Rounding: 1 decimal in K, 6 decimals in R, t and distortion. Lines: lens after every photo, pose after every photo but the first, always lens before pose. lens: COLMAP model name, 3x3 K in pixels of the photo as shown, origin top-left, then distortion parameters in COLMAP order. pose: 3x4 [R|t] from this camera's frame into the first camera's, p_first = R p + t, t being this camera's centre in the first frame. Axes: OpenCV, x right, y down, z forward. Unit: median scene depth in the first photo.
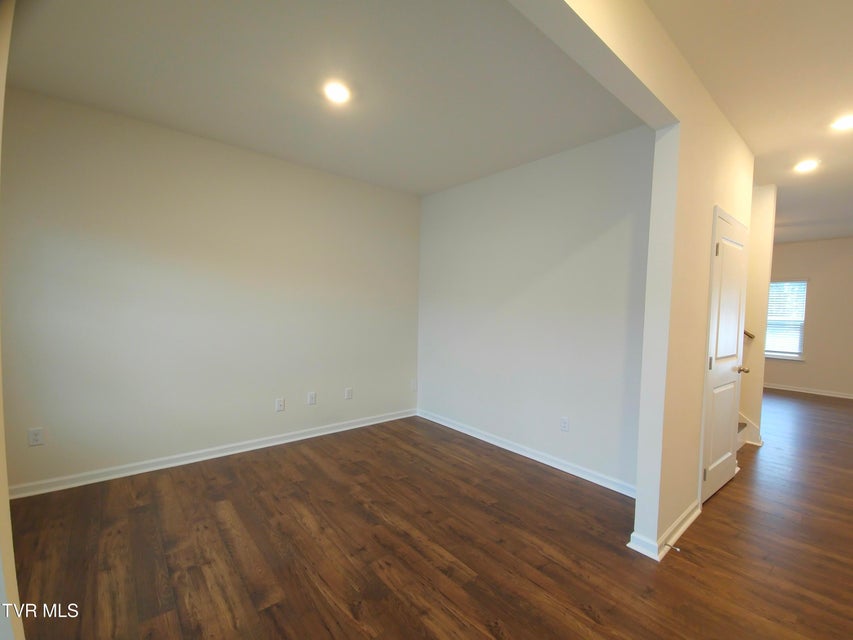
lens RADIAL K [[382.0, 0, 429.5], [0, 382.0, 322.2], [0, 0, 1]] dist [0.002335, -0.002209]
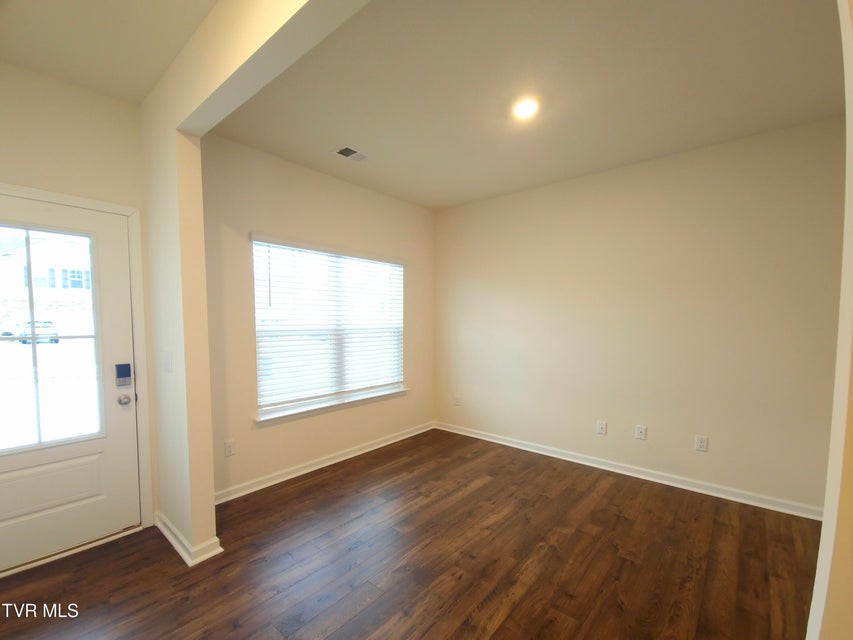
lens RADIAL K [[382.0, 0, 426.4], [0, 382.0, 326.4], [0, 0, 1]] dist [0.002335, -0.002209]
pose [[0.142635, -0.008331, -0.989740, 0.660225], [-0.037332, 0.999208, -0.013790, -0.009768], [0.989071, 0.038916, 0.142211, 0.555237]]
